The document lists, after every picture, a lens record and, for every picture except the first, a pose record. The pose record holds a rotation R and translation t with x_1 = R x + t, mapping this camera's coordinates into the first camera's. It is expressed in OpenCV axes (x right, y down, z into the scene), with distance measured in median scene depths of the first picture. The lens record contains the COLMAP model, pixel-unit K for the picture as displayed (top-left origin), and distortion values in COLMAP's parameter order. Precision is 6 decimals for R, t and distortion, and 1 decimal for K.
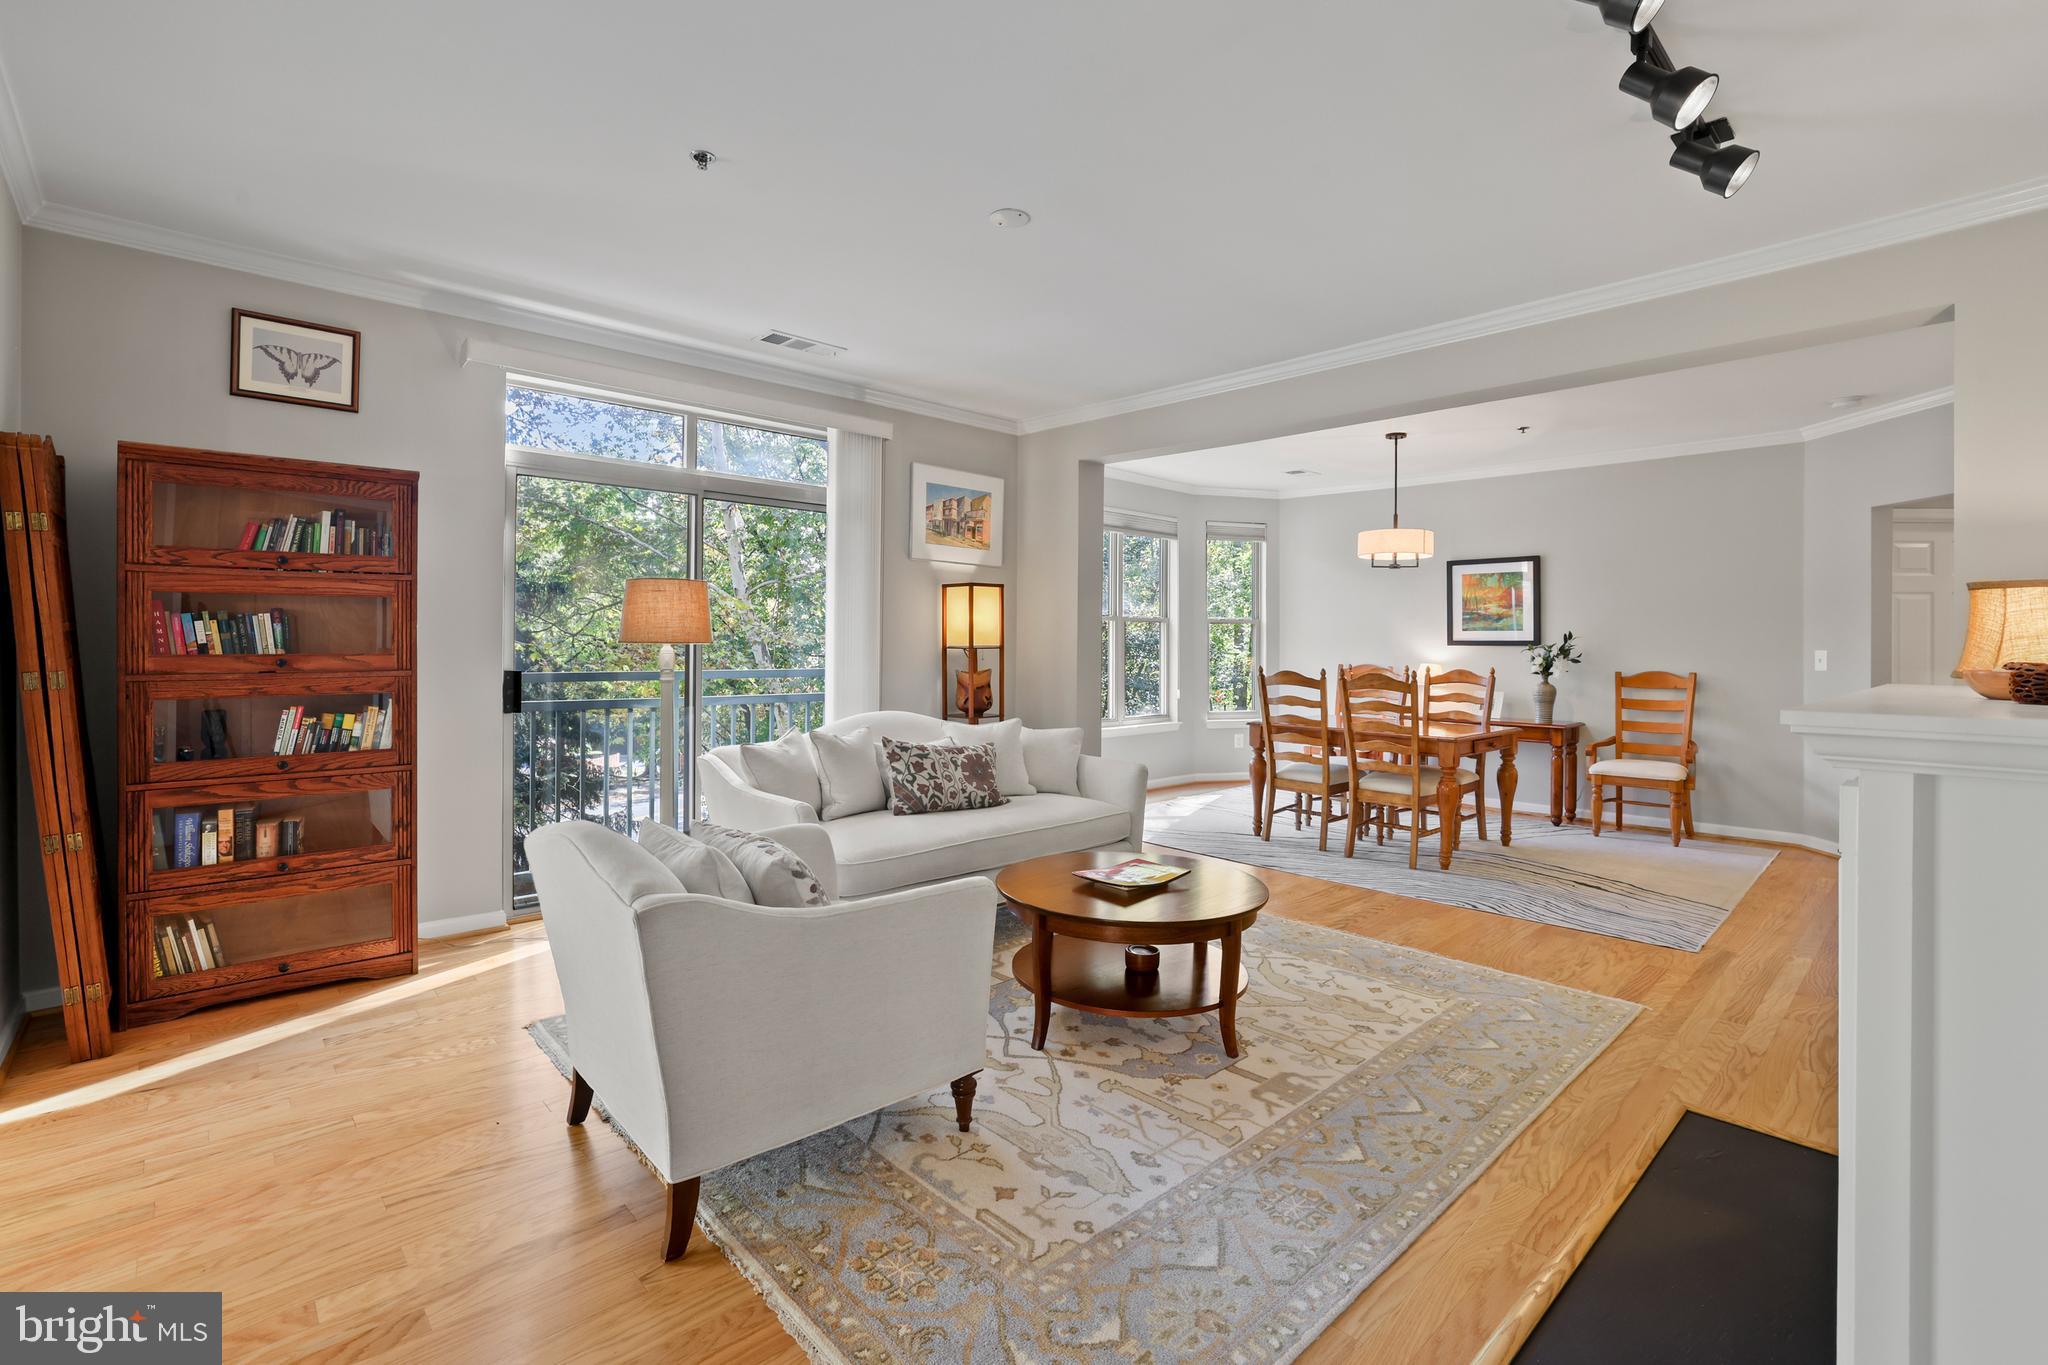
lens RADIAL K [[927.2, 0, 992.2], [0, 927.2, 636.3], [0, 0, 1]] dist [-0.050491, 0.021214]
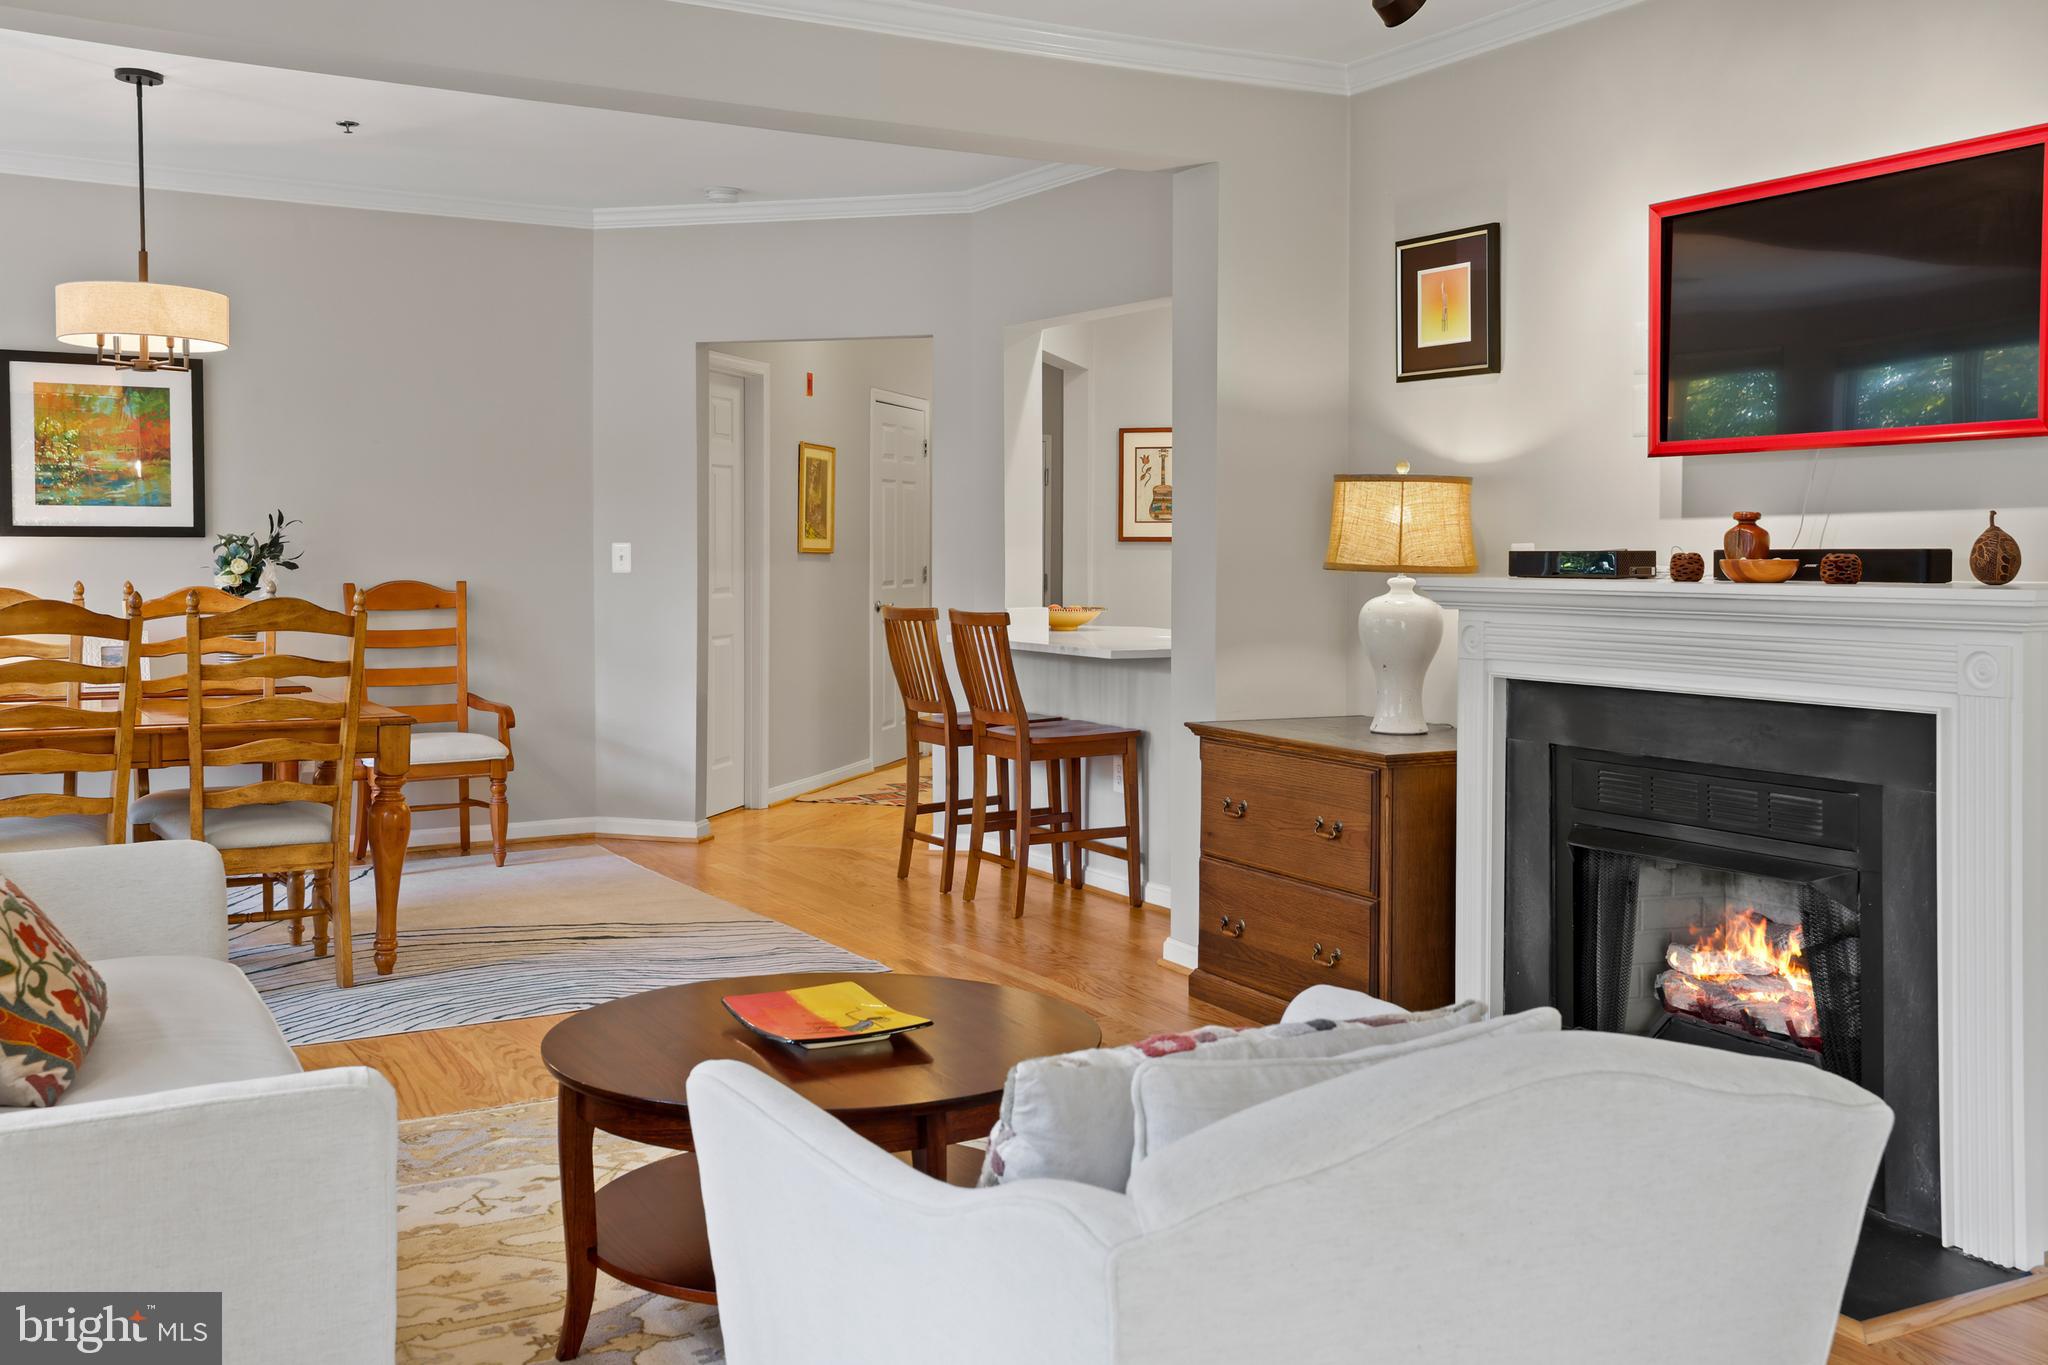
lens RADIAL K [[1967.9, 0, 1021.2], [0, 1967.9, 578.2], [0, 0, 1]] dist [0.066546, 0.013878]
pose [[0.220558, -0.025010, 0.975053, -0.492547], [-0.008784, 0.999580, 0.027626, -0.001552], [-0.975334, -0.014657, 0.220245, 0.394708]]
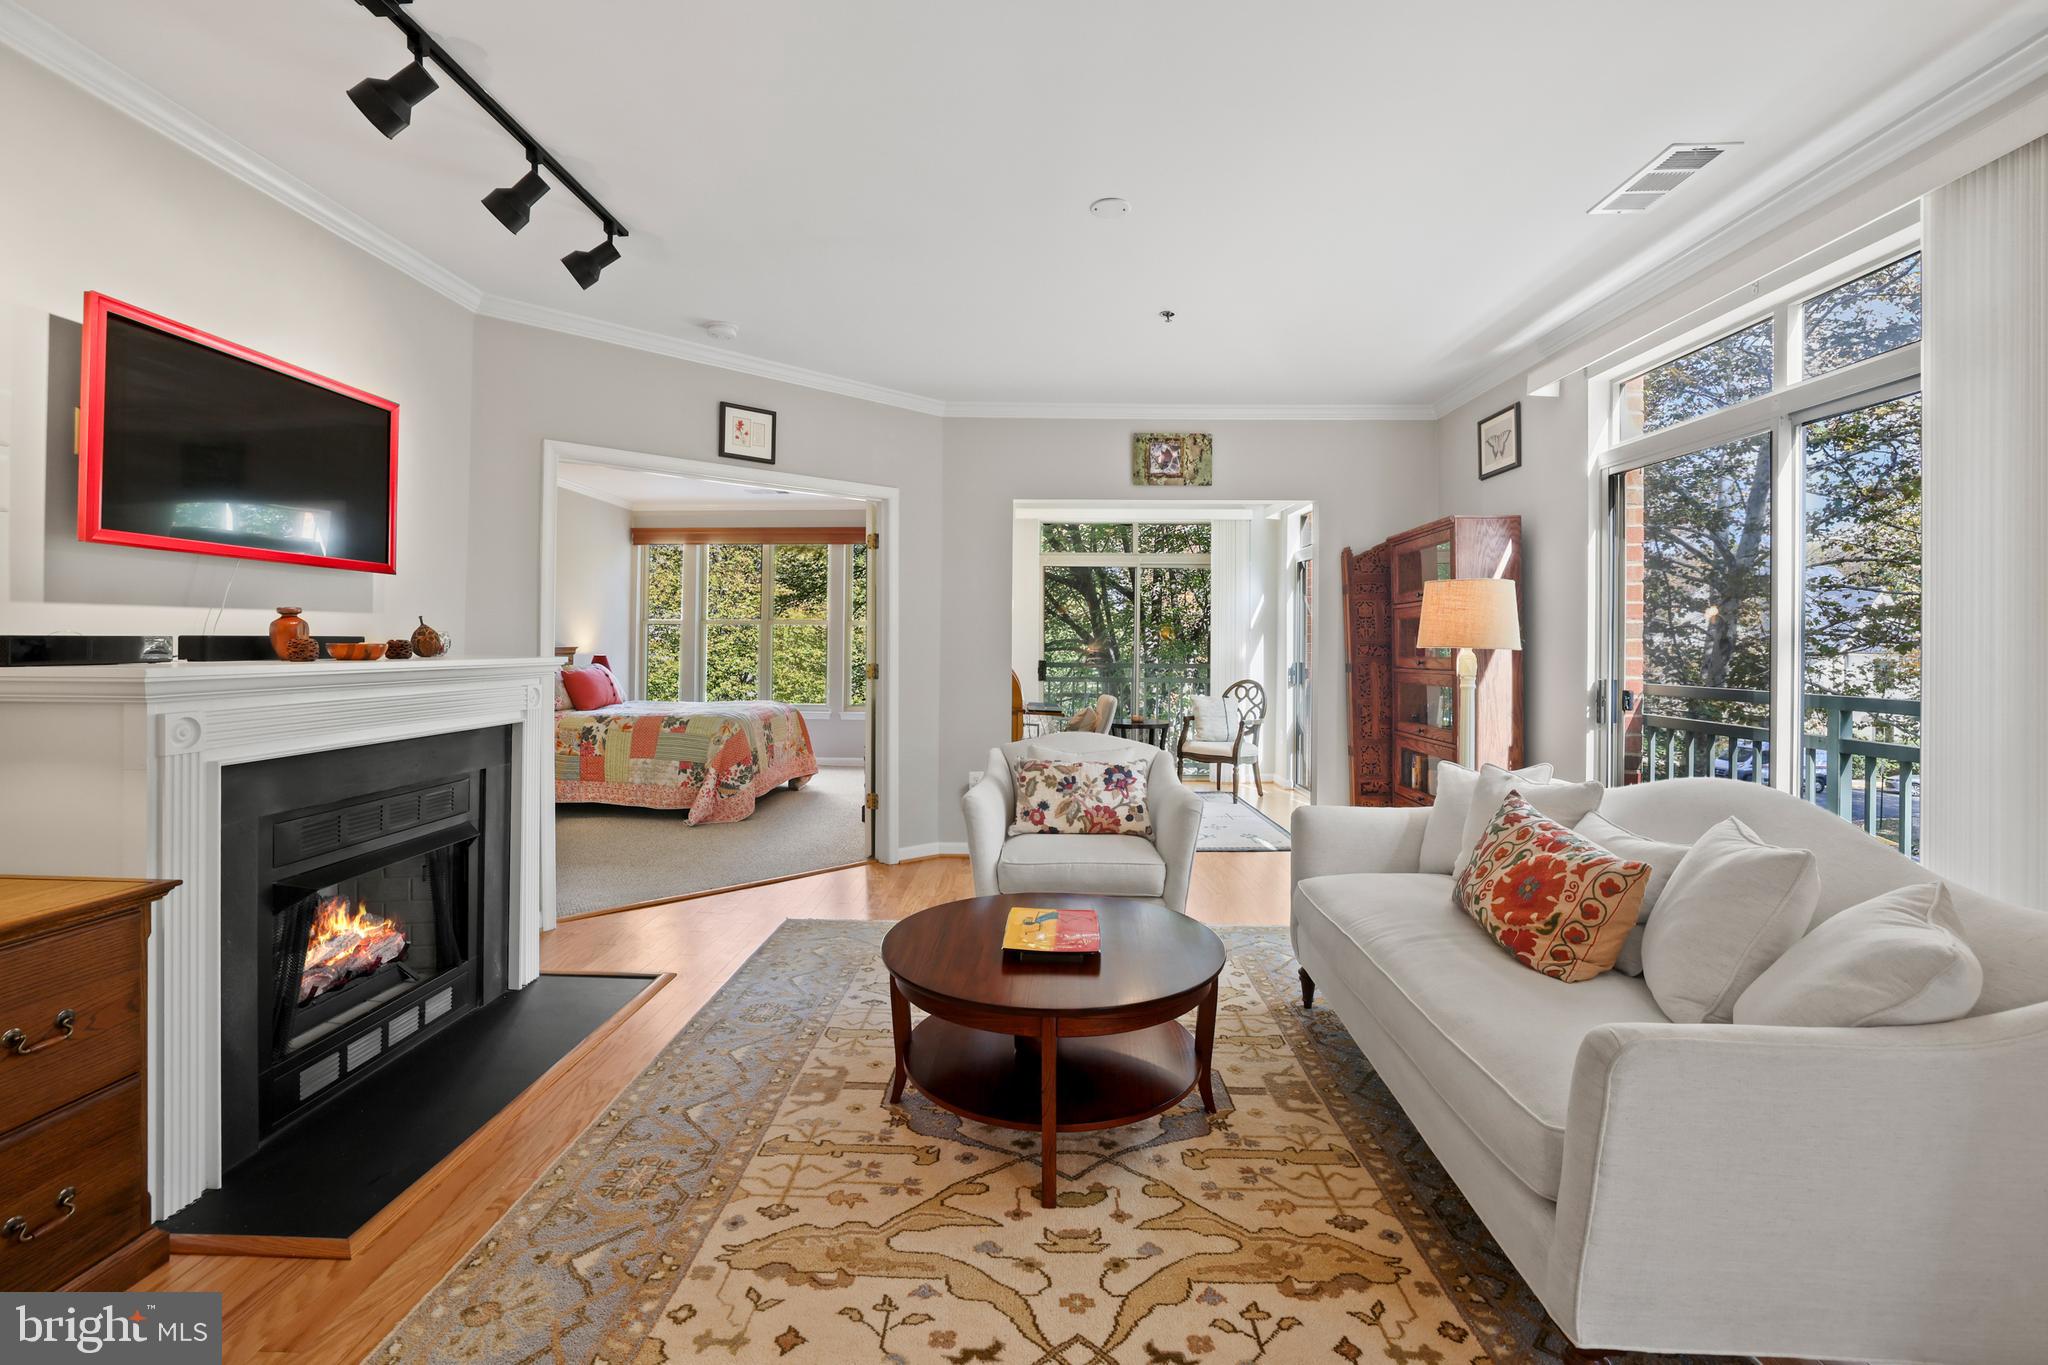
lens RADIAL K [[889.8, 0, 1023.5], [0, 889.8, 639.8], [0, 0, 1]] dist [-0.048442, 0.017625]
pose [[-0.687418, -0.018528, -0.726026, 0.422202], [-0.008909, 0.999814, -0.017081, 0.012959], [0.726207, -0.005274, -0.687455, 0.881478]]
